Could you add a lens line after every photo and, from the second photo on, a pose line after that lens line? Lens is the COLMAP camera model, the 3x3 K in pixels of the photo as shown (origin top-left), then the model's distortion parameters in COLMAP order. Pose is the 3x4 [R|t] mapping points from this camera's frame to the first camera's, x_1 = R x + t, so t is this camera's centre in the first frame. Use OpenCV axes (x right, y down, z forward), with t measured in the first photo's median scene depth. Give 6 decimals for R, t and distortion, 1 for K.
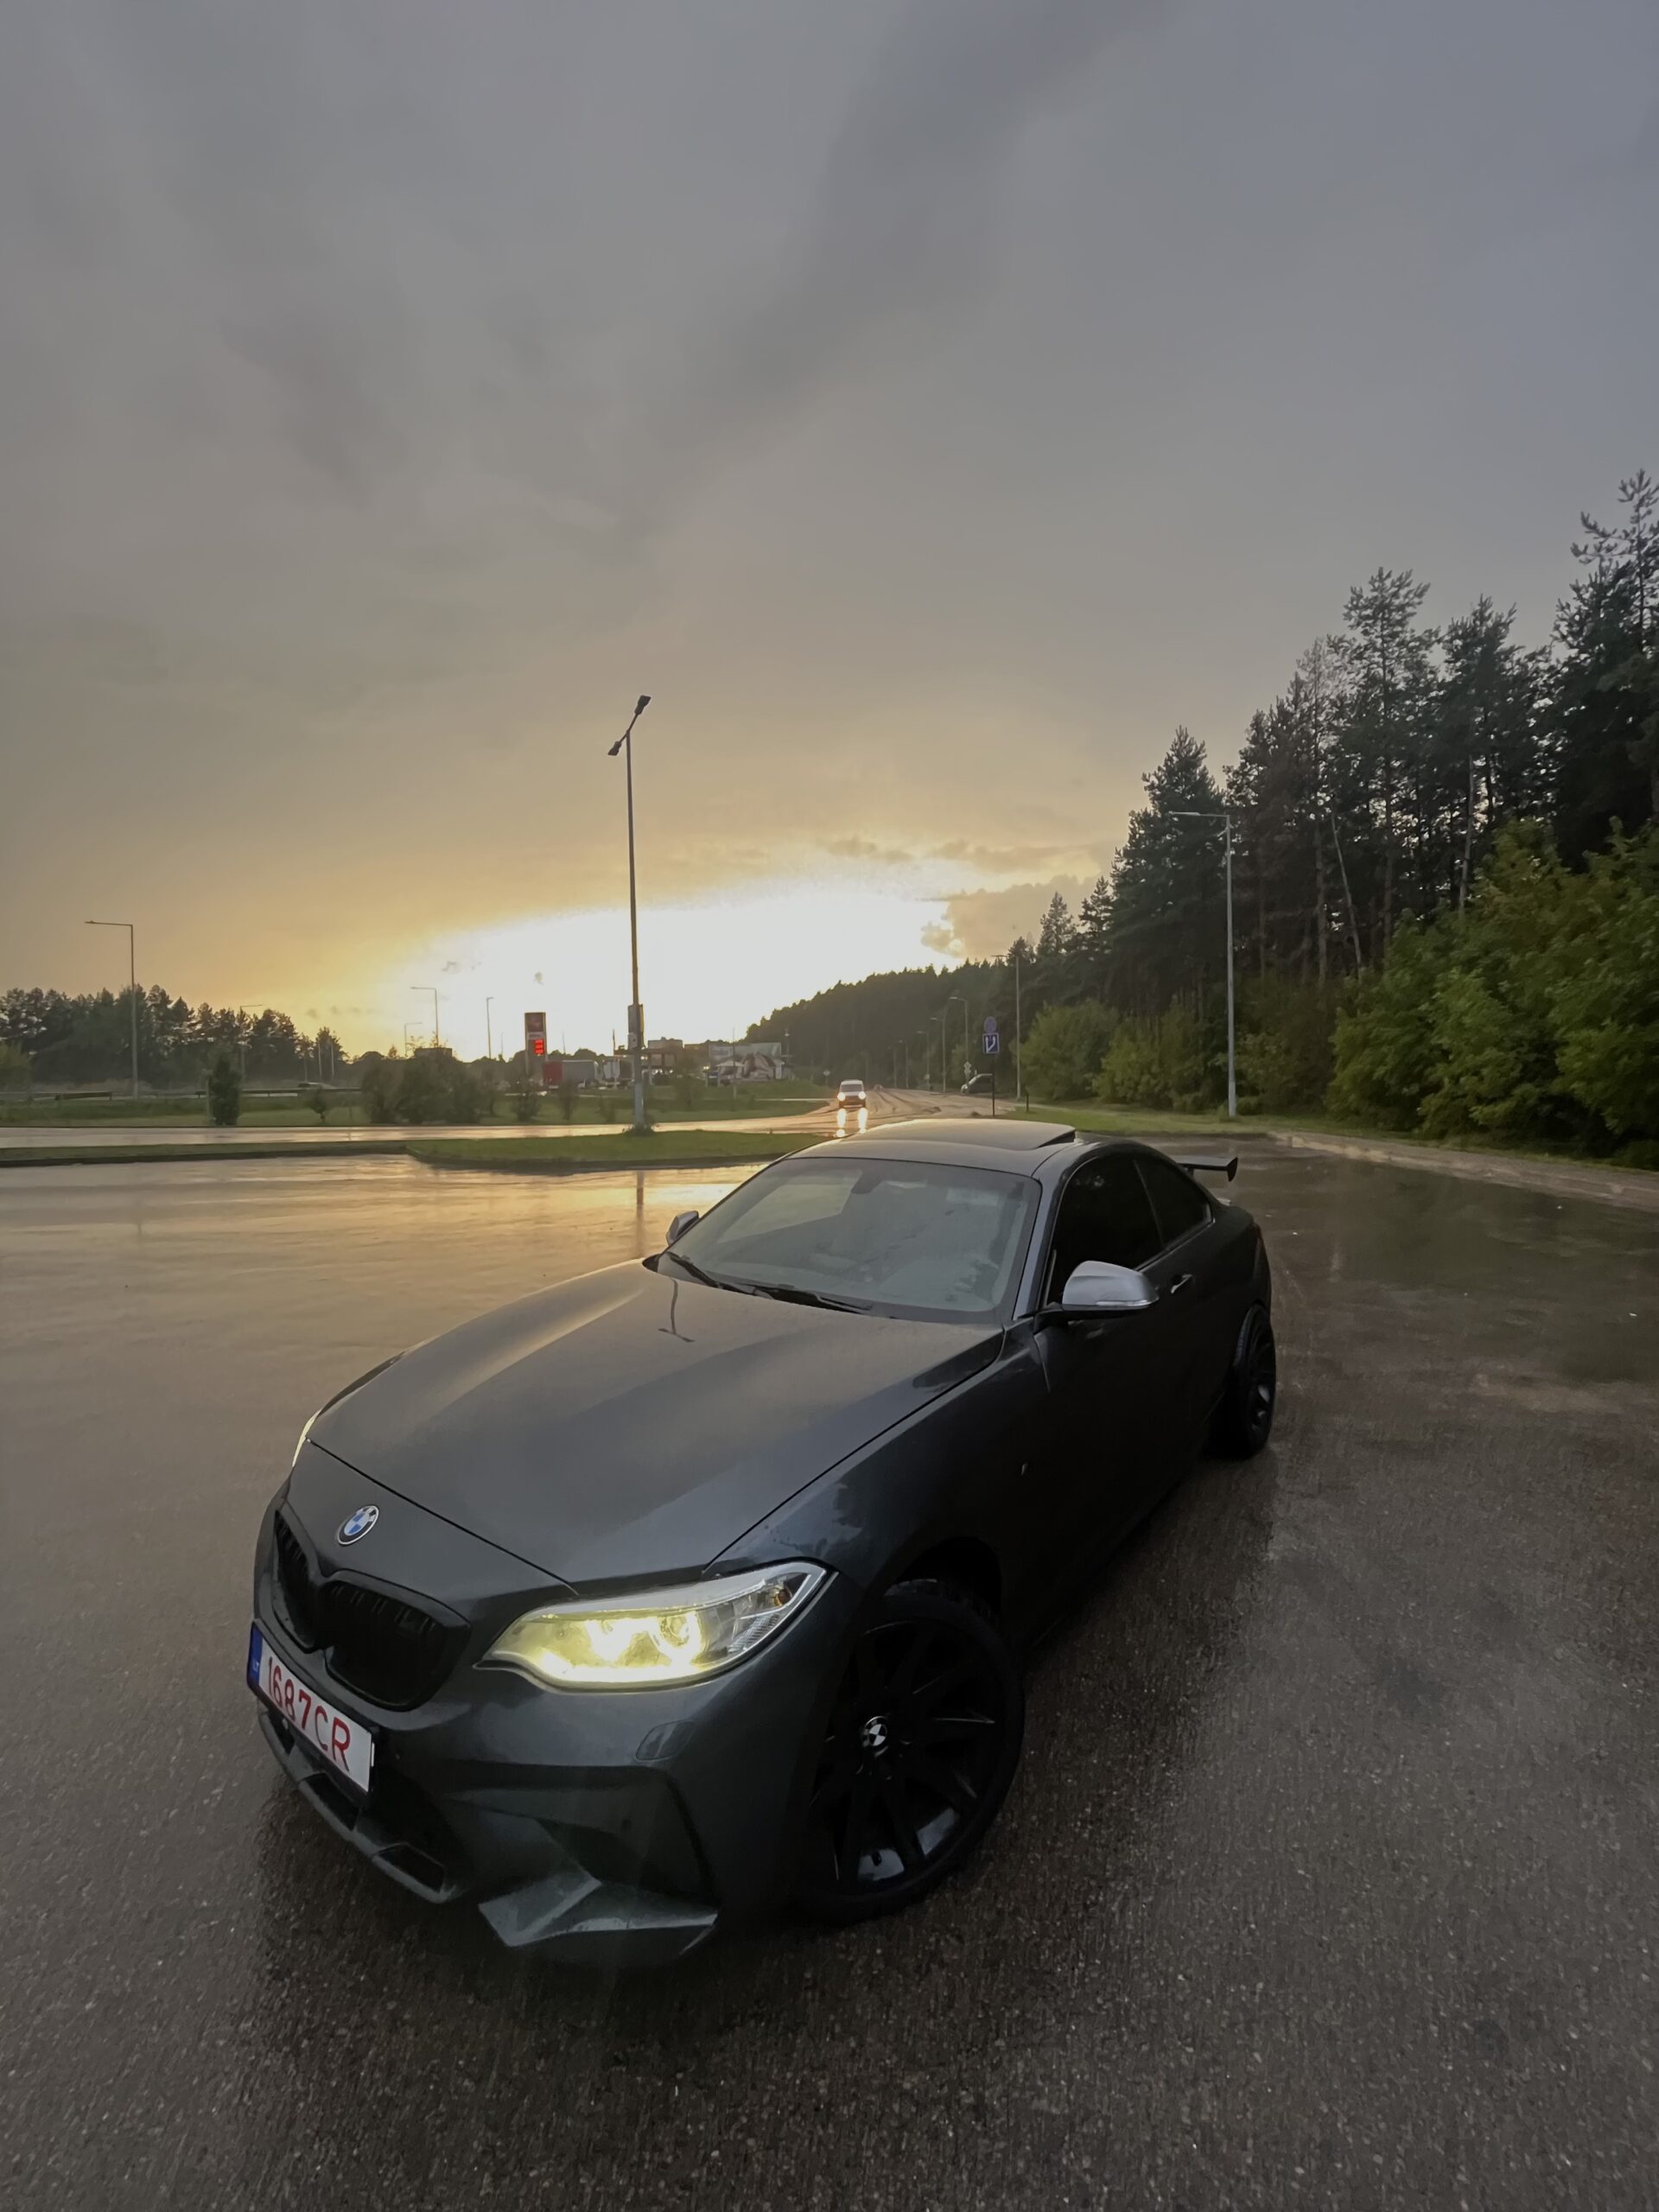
lens RADIAL K [[896.8, 0, 833.2], [0, 896.8, 1102.2], [0, 0, 1]] dist [-0.002487, -0.000769]
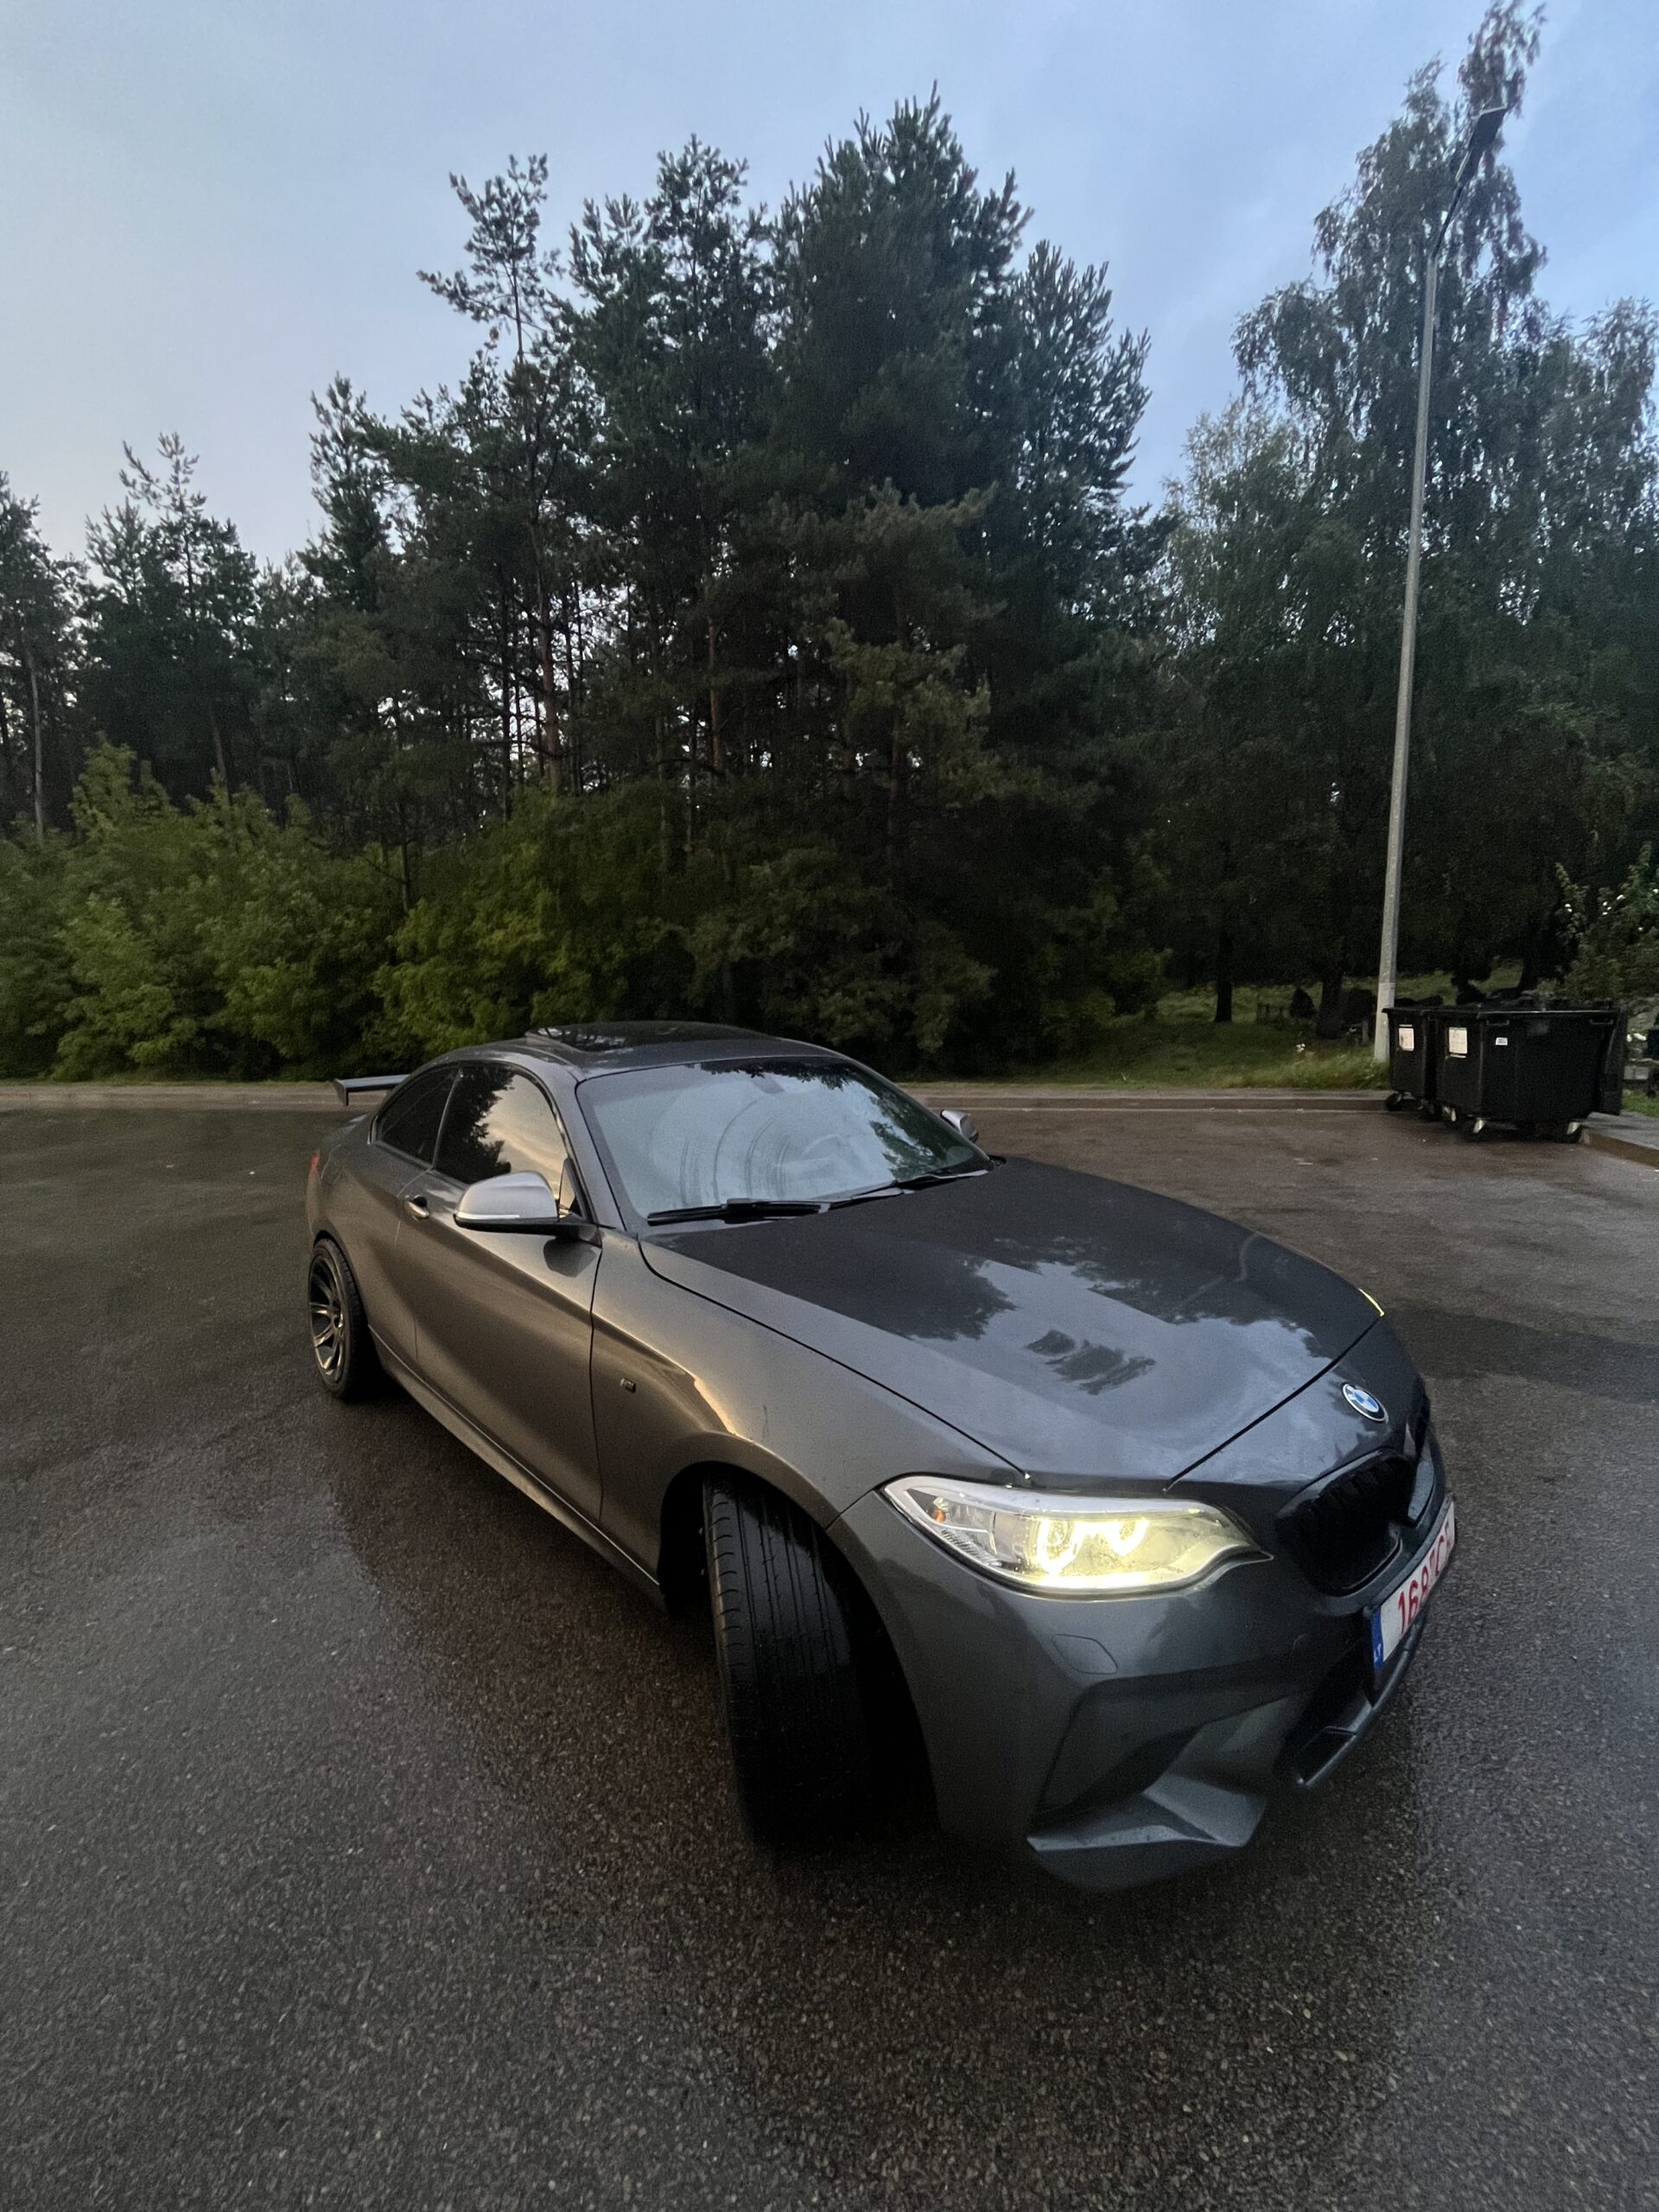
lens RADIAL K [[896.8, 0, 833.2], [0, 896.8, 1102.2], [0, 0, 1]] dist [-0.002487, -0.000769]
pose [[0.178838, -0.107532, 0.977985, -0.092022], [0.042525, 0.993925, 0.101508, 0.002053], [-0.982959, 0.023436, 0.182324, 0.082648]]
